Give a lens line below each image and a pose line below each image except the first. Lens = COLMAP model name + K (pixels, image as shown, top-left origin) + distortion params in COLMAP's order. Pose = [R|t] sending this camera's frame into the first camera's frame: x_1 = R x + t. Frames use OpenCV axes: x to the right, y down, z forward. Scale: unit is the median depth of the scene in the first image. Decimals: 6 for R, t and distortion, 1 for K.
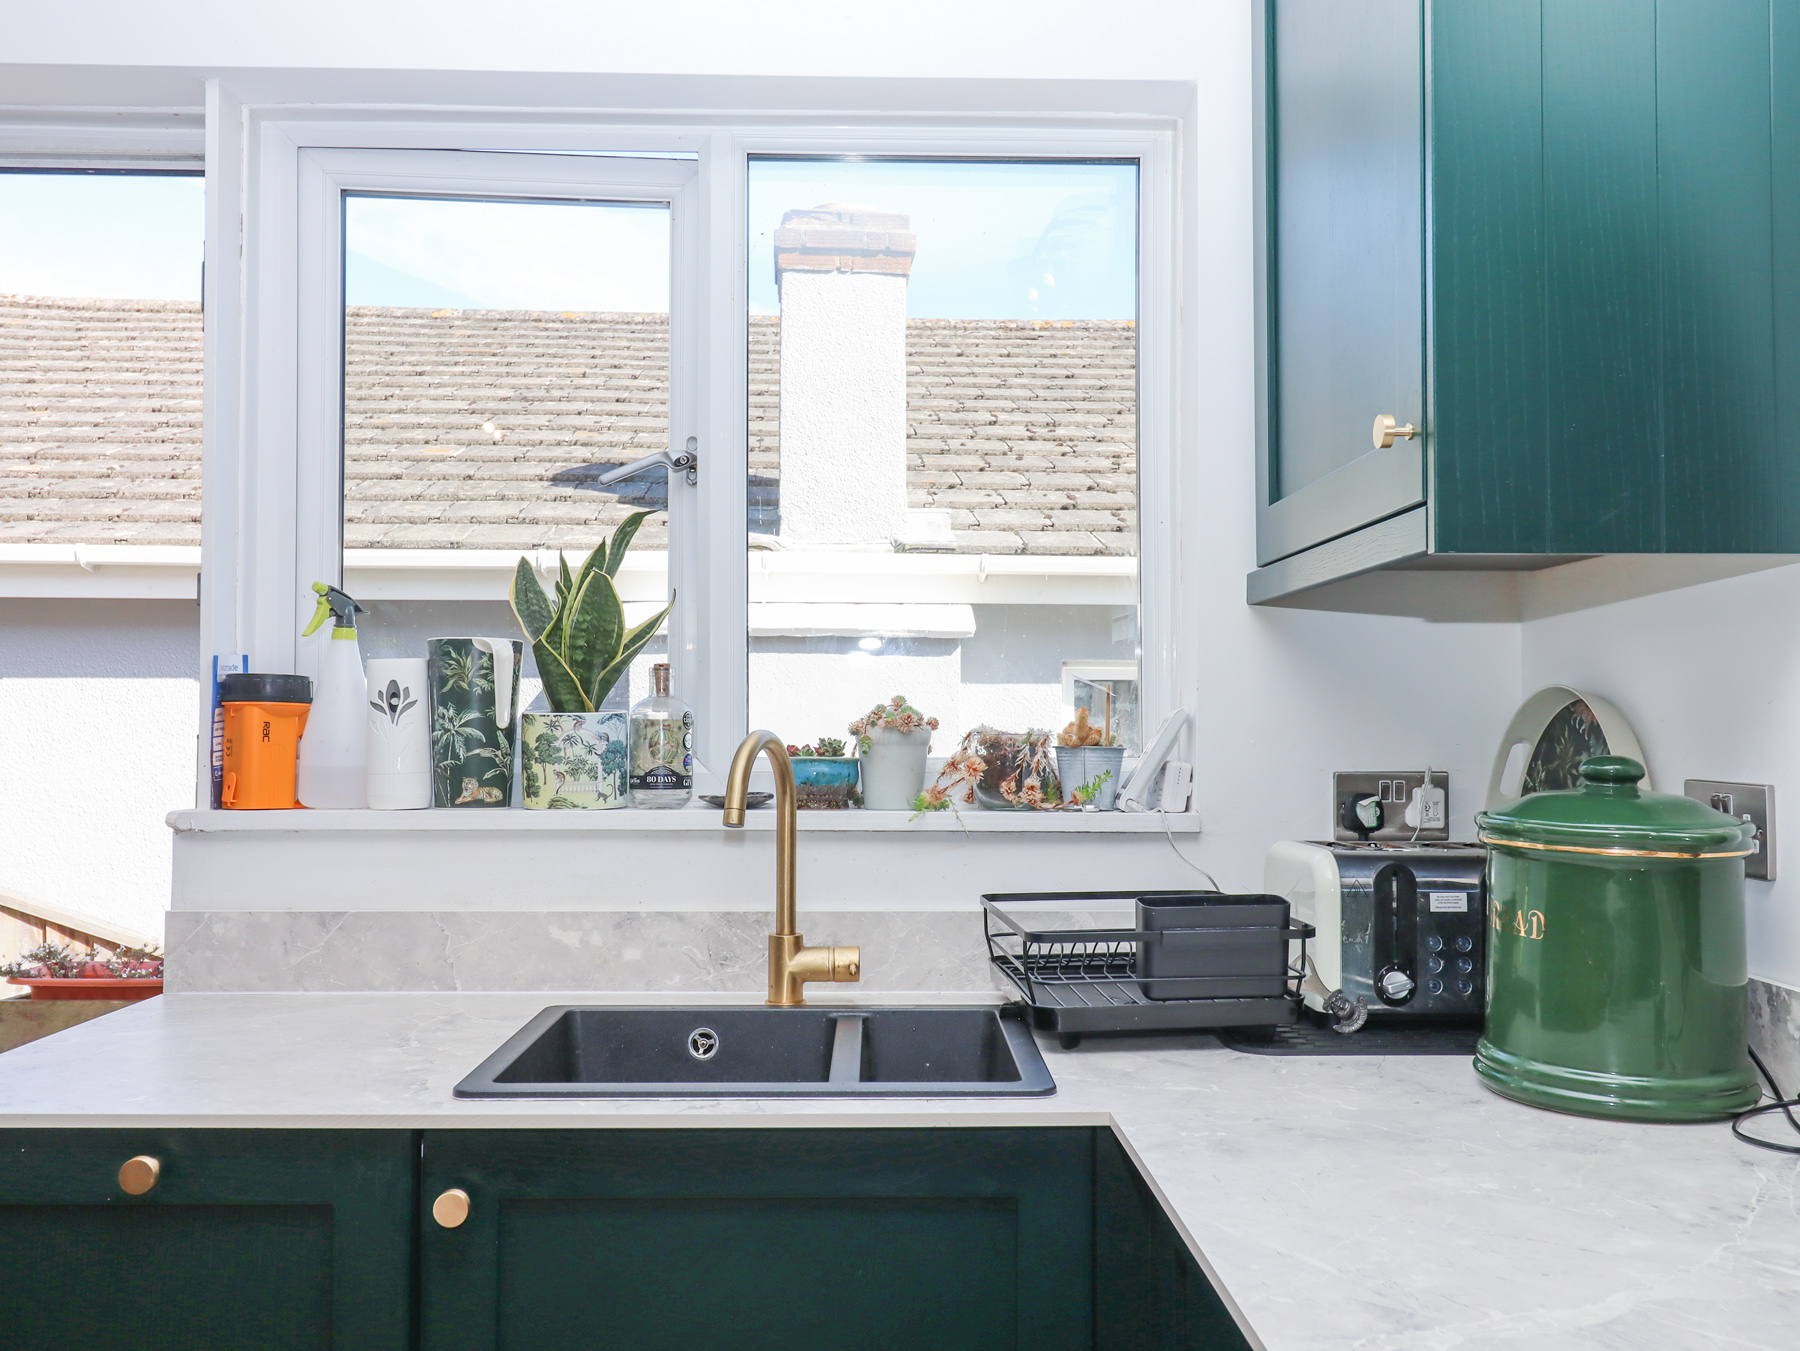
lens RADIAL K [[1594.5, 0, 900.0], [0, 1594.5, 675.5], [0, 0, 1]] dist [0.013780, 0.001317]
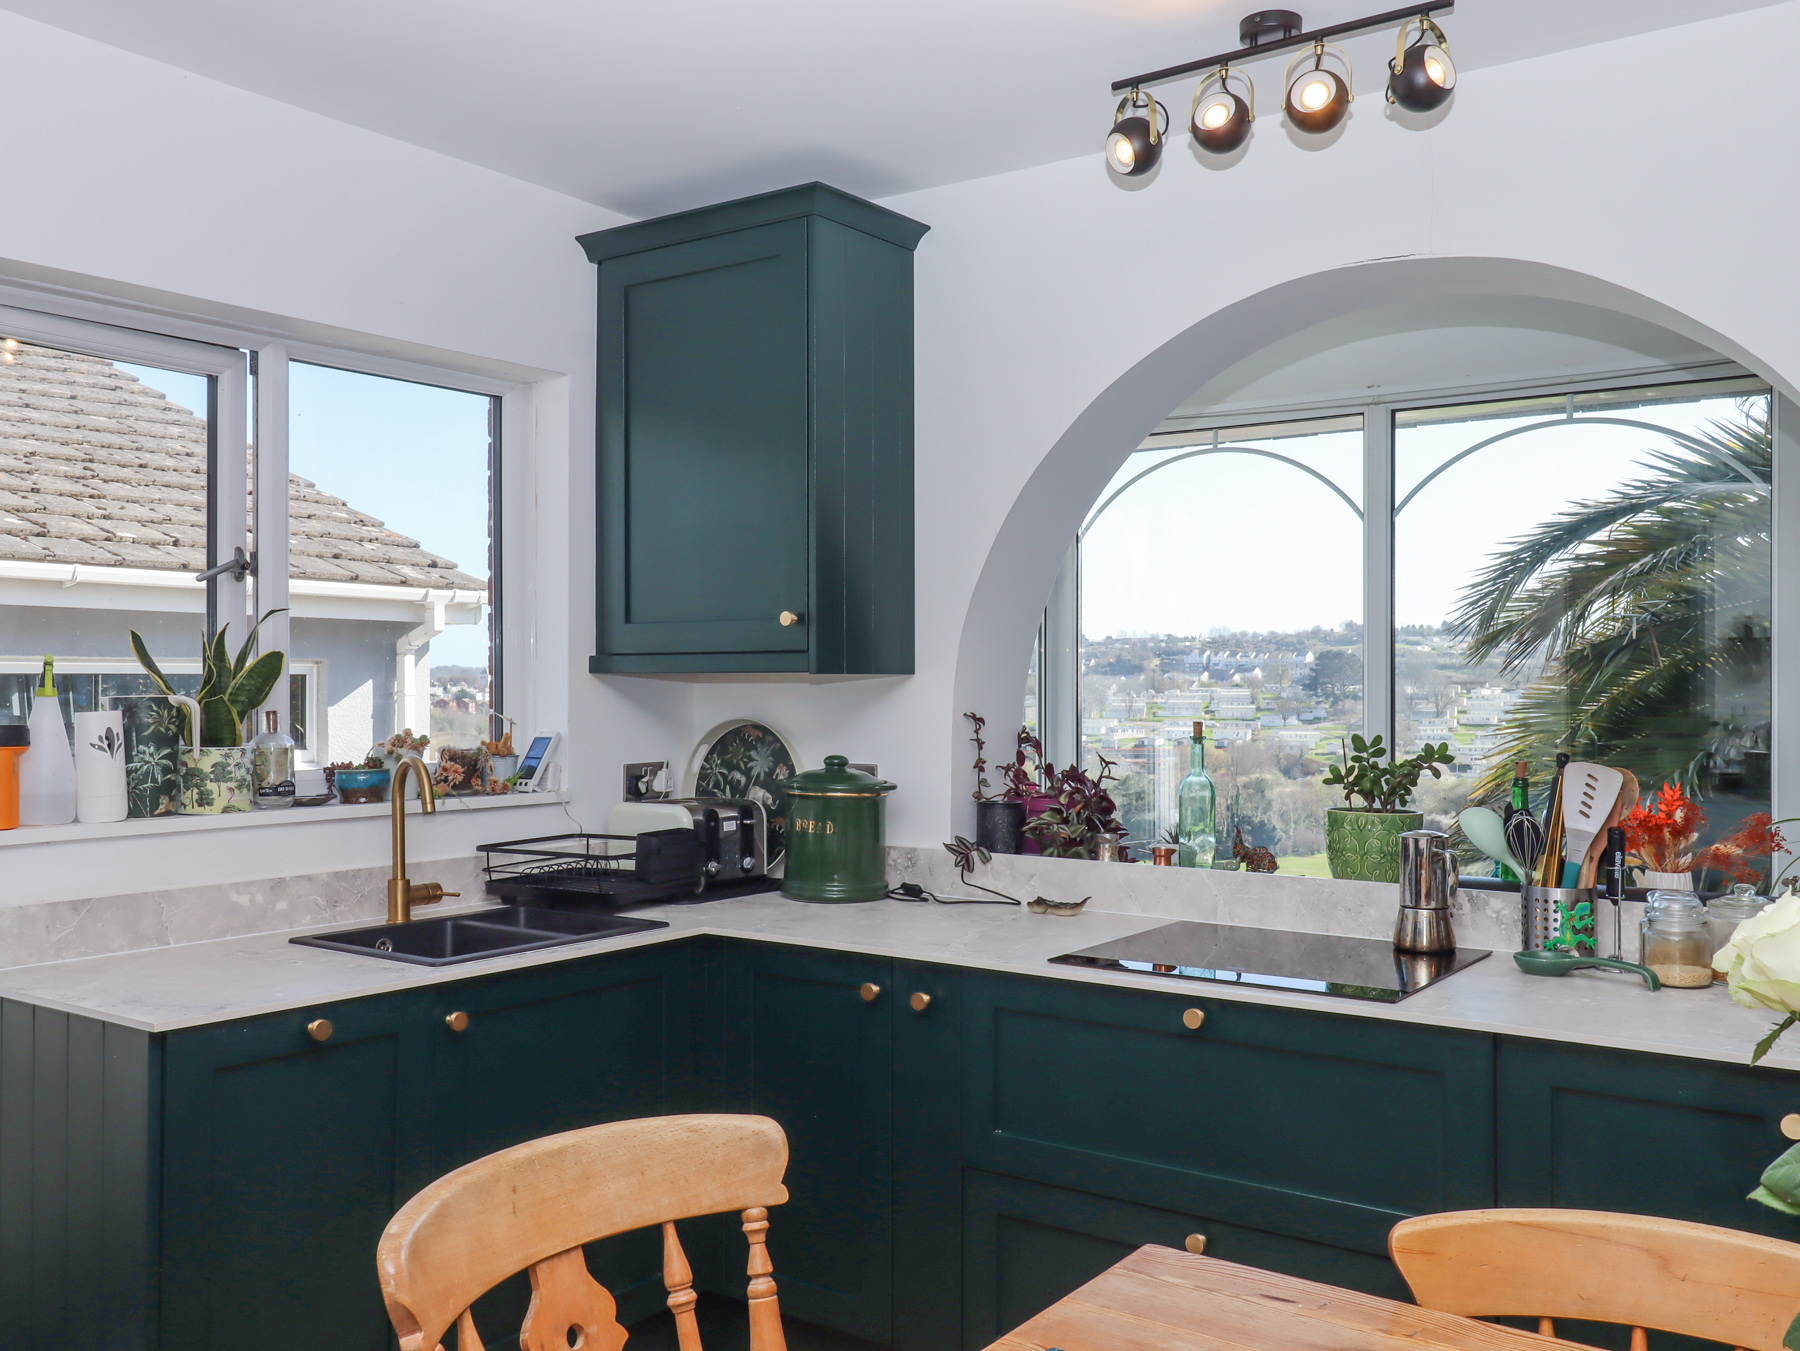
lens RADIAL K [[1594.5, 0, 900.0], [0, 1594.5, 675.5], [0, 0, 1]] dist [0.013780, 0.001317]
pose [[0.610624, 0.000374, 0.791920, -0.992050], [-0.019479, 0.999704, 0.014548, -0.074871], [-0.791681, -0.024310, 0.610451, -0.373219]]
